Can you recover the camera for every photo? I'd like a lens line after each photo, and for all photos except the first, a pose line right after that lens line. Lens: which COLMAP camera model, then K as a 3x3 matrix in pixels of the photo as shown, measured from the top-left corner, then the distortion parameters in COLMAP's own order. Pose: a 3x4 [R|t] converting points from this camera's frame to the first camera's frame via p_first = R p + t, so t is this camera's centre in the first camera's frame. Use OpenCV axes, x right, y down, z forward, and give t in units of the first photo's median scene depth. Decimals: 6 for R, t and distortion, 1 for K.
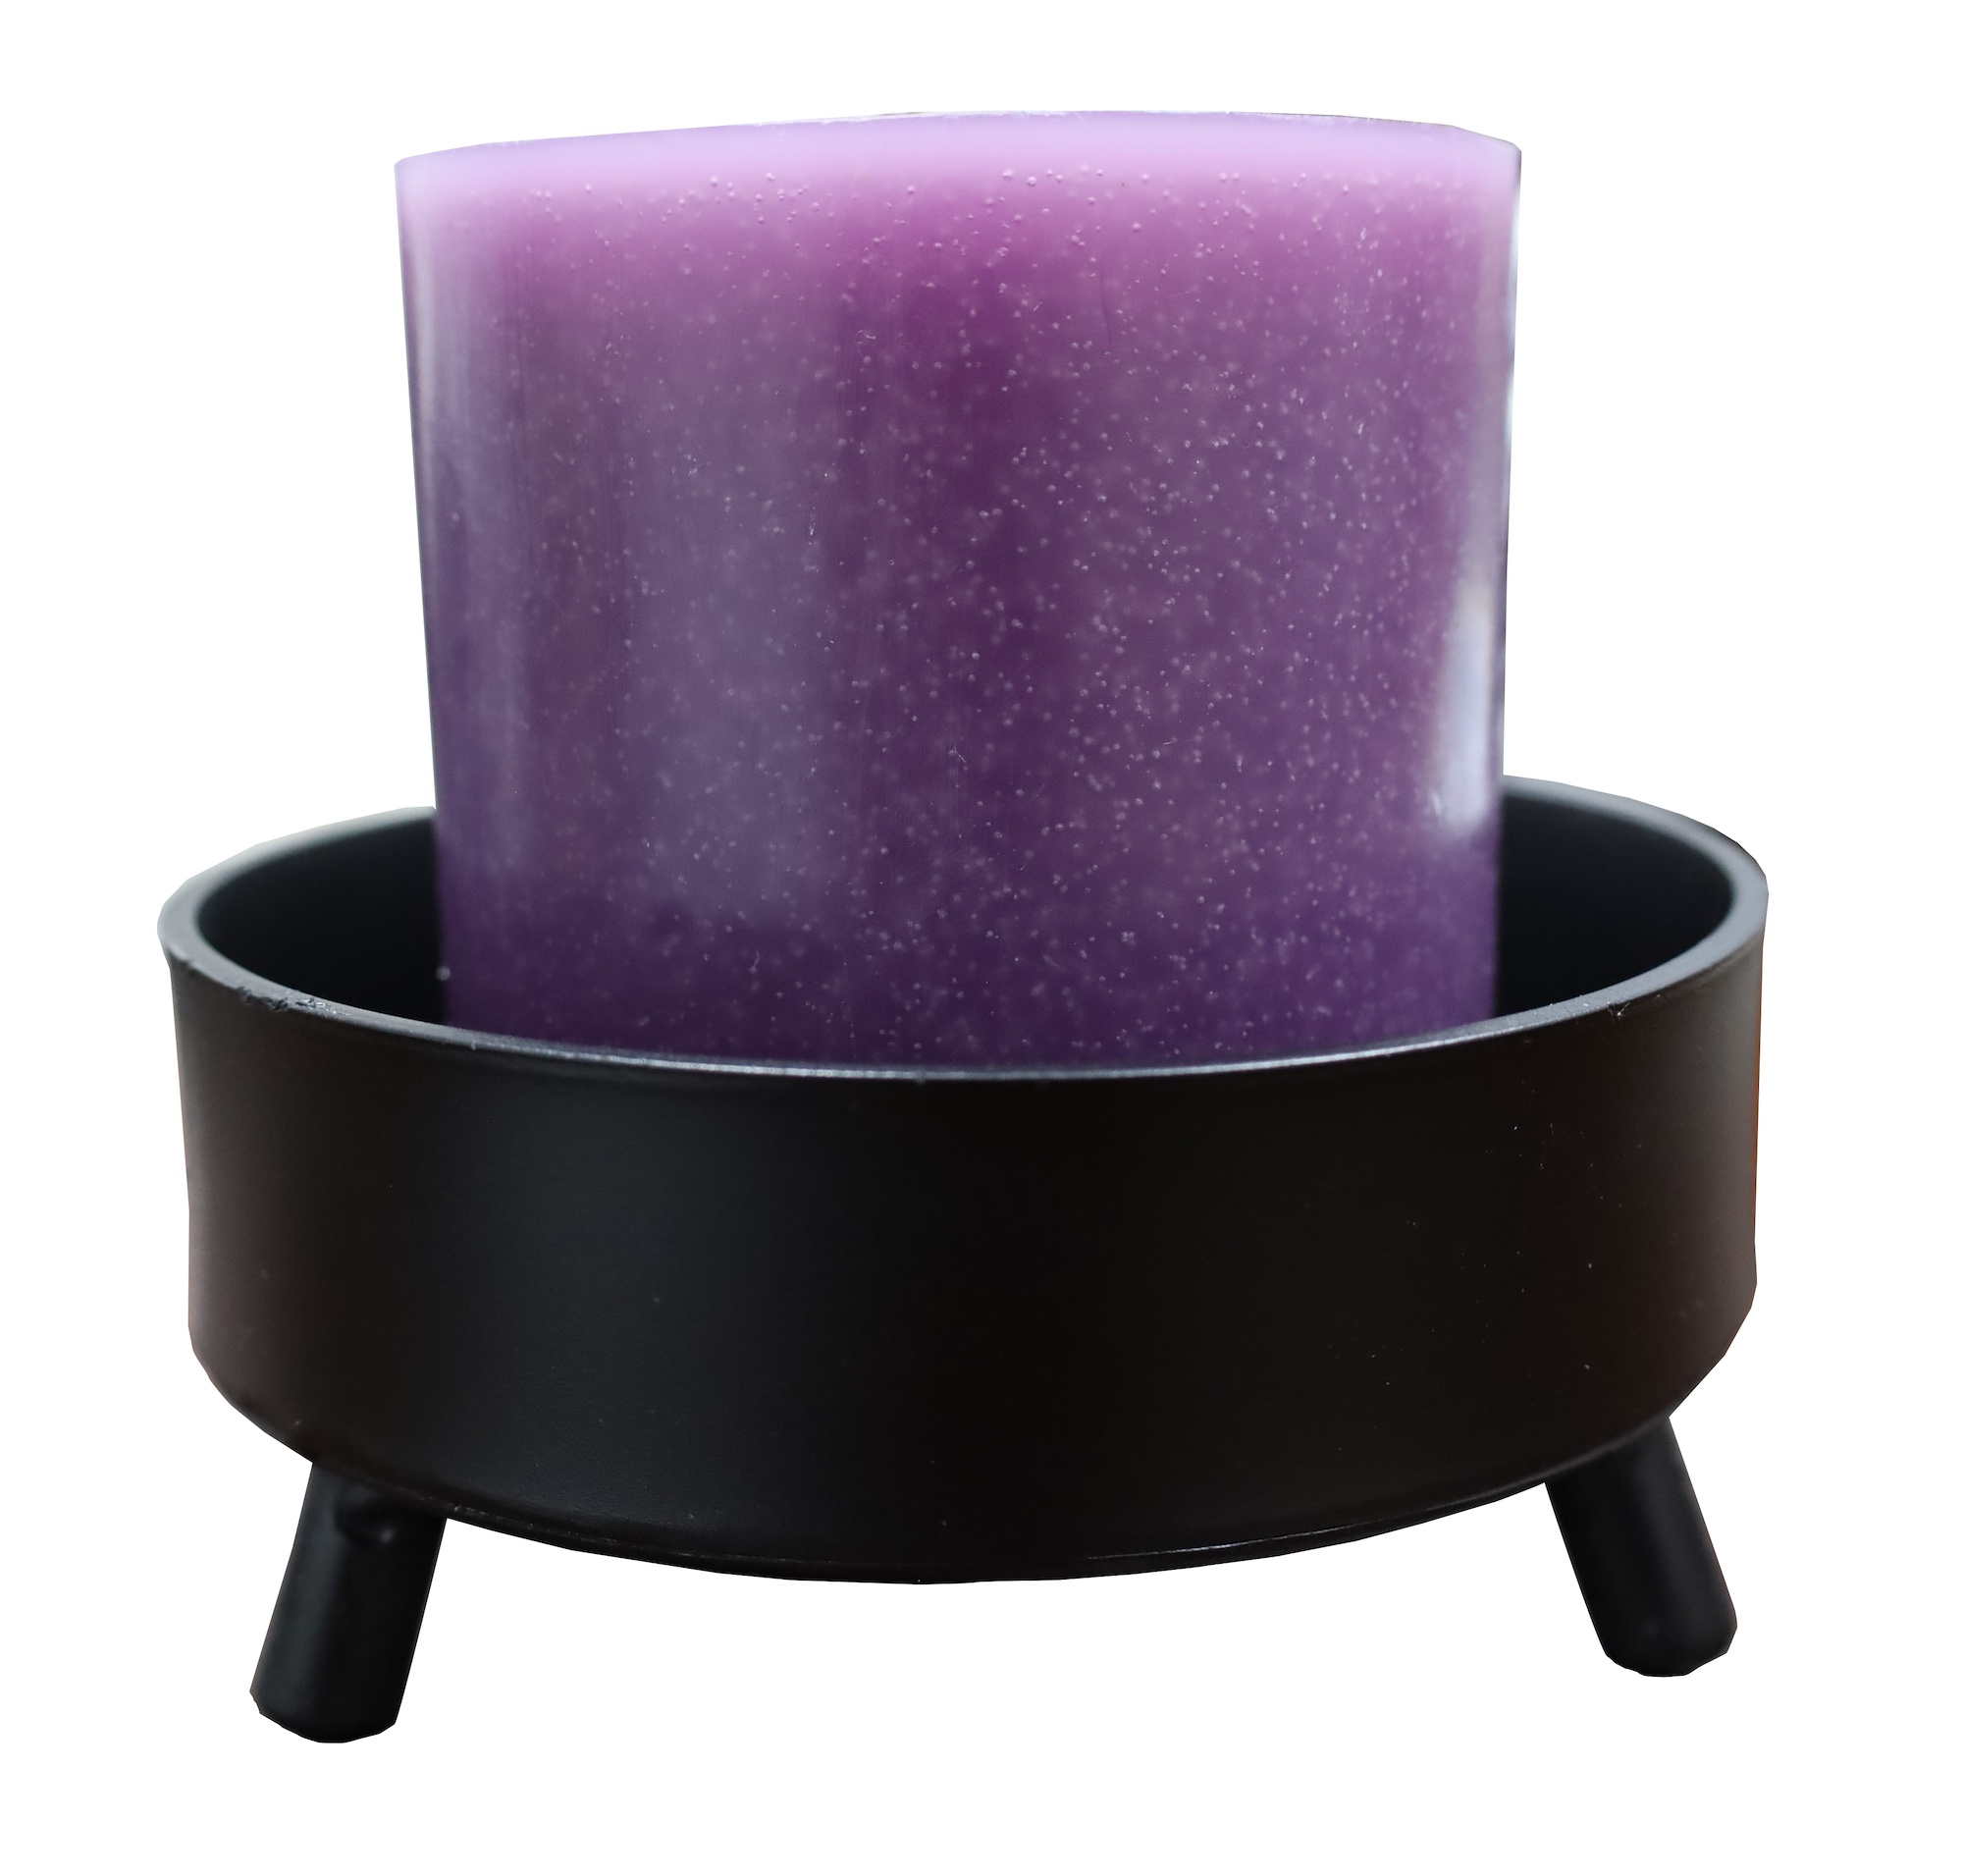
lens RADIAL K [[2520.0, 0, 981.5], [0, 2520.0, 938.0], [0, 0, 1]] dist [-0.012943, 0.010442]
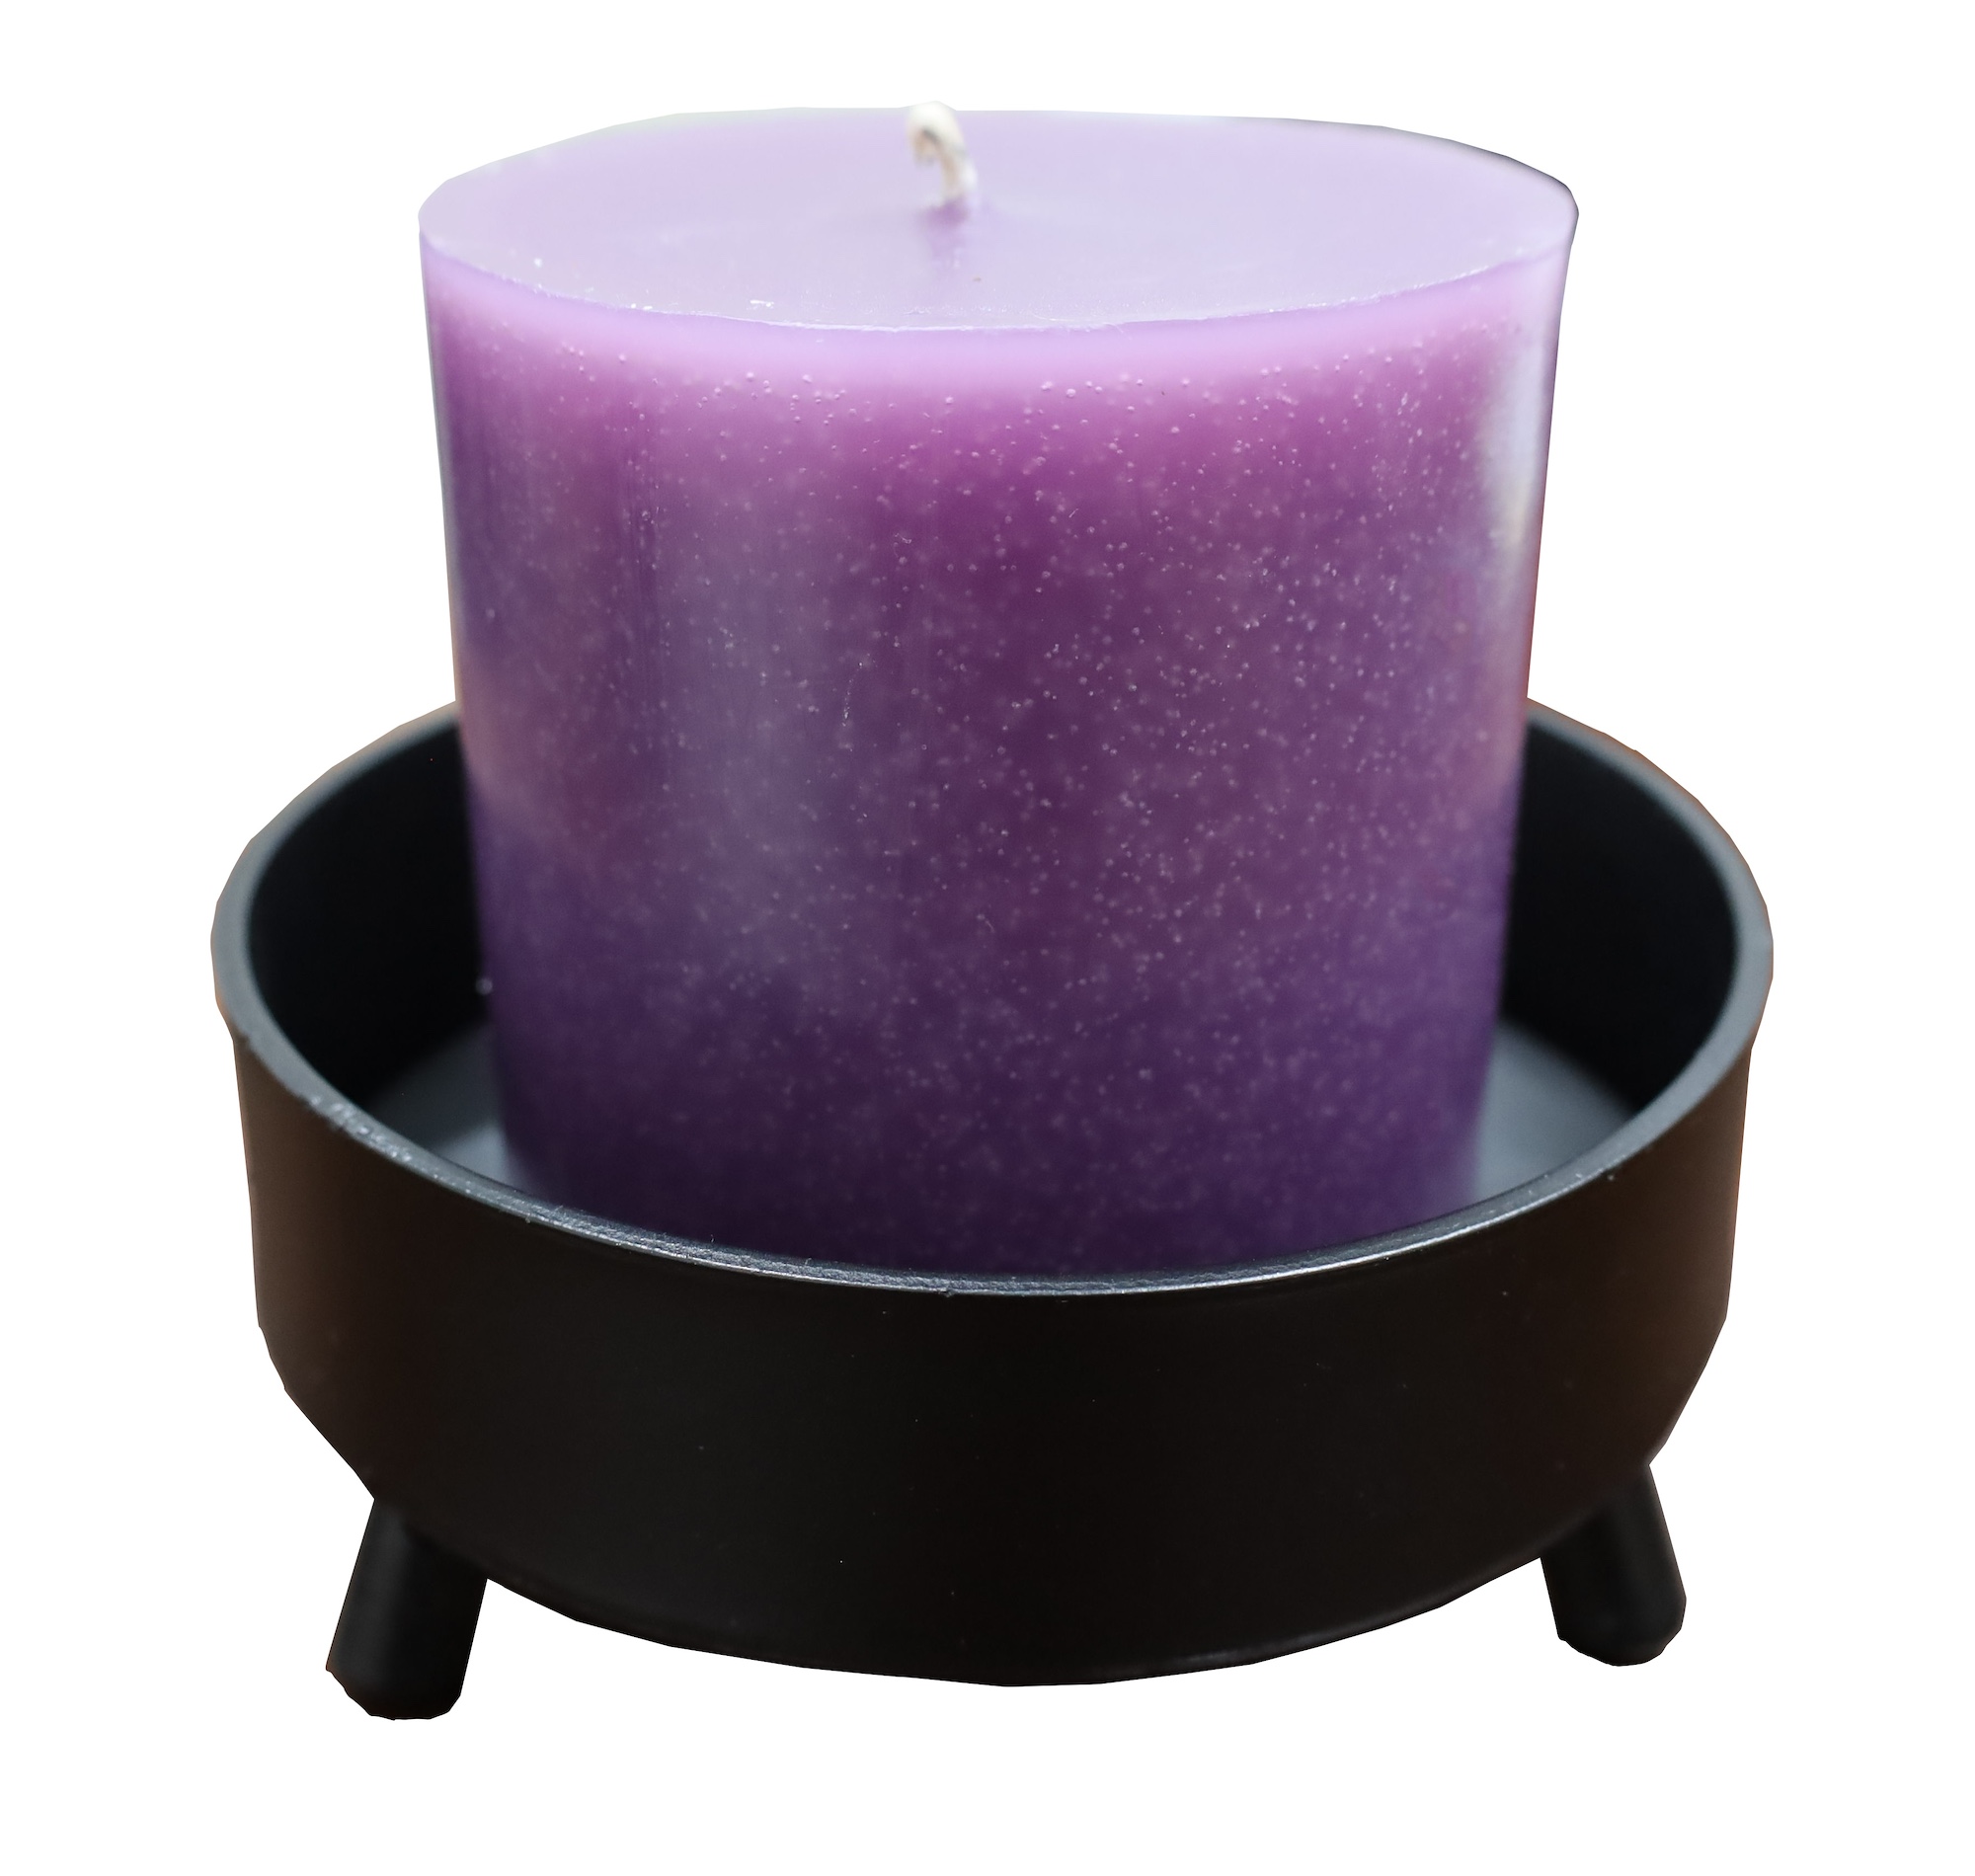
lens RADIAL K [[2535.0, 0, 987.5], [0, 2535.0, 938.0], [0, 0, 1]] dist [-0.012943, 0.010442]
pose [[0.999811, 0.019208, -0.002991, -0.005363], [-0.018202, 0.979058, 0.202766, -0.274607], [0.006823, -0.202673, 0.979223, -0.019791]]
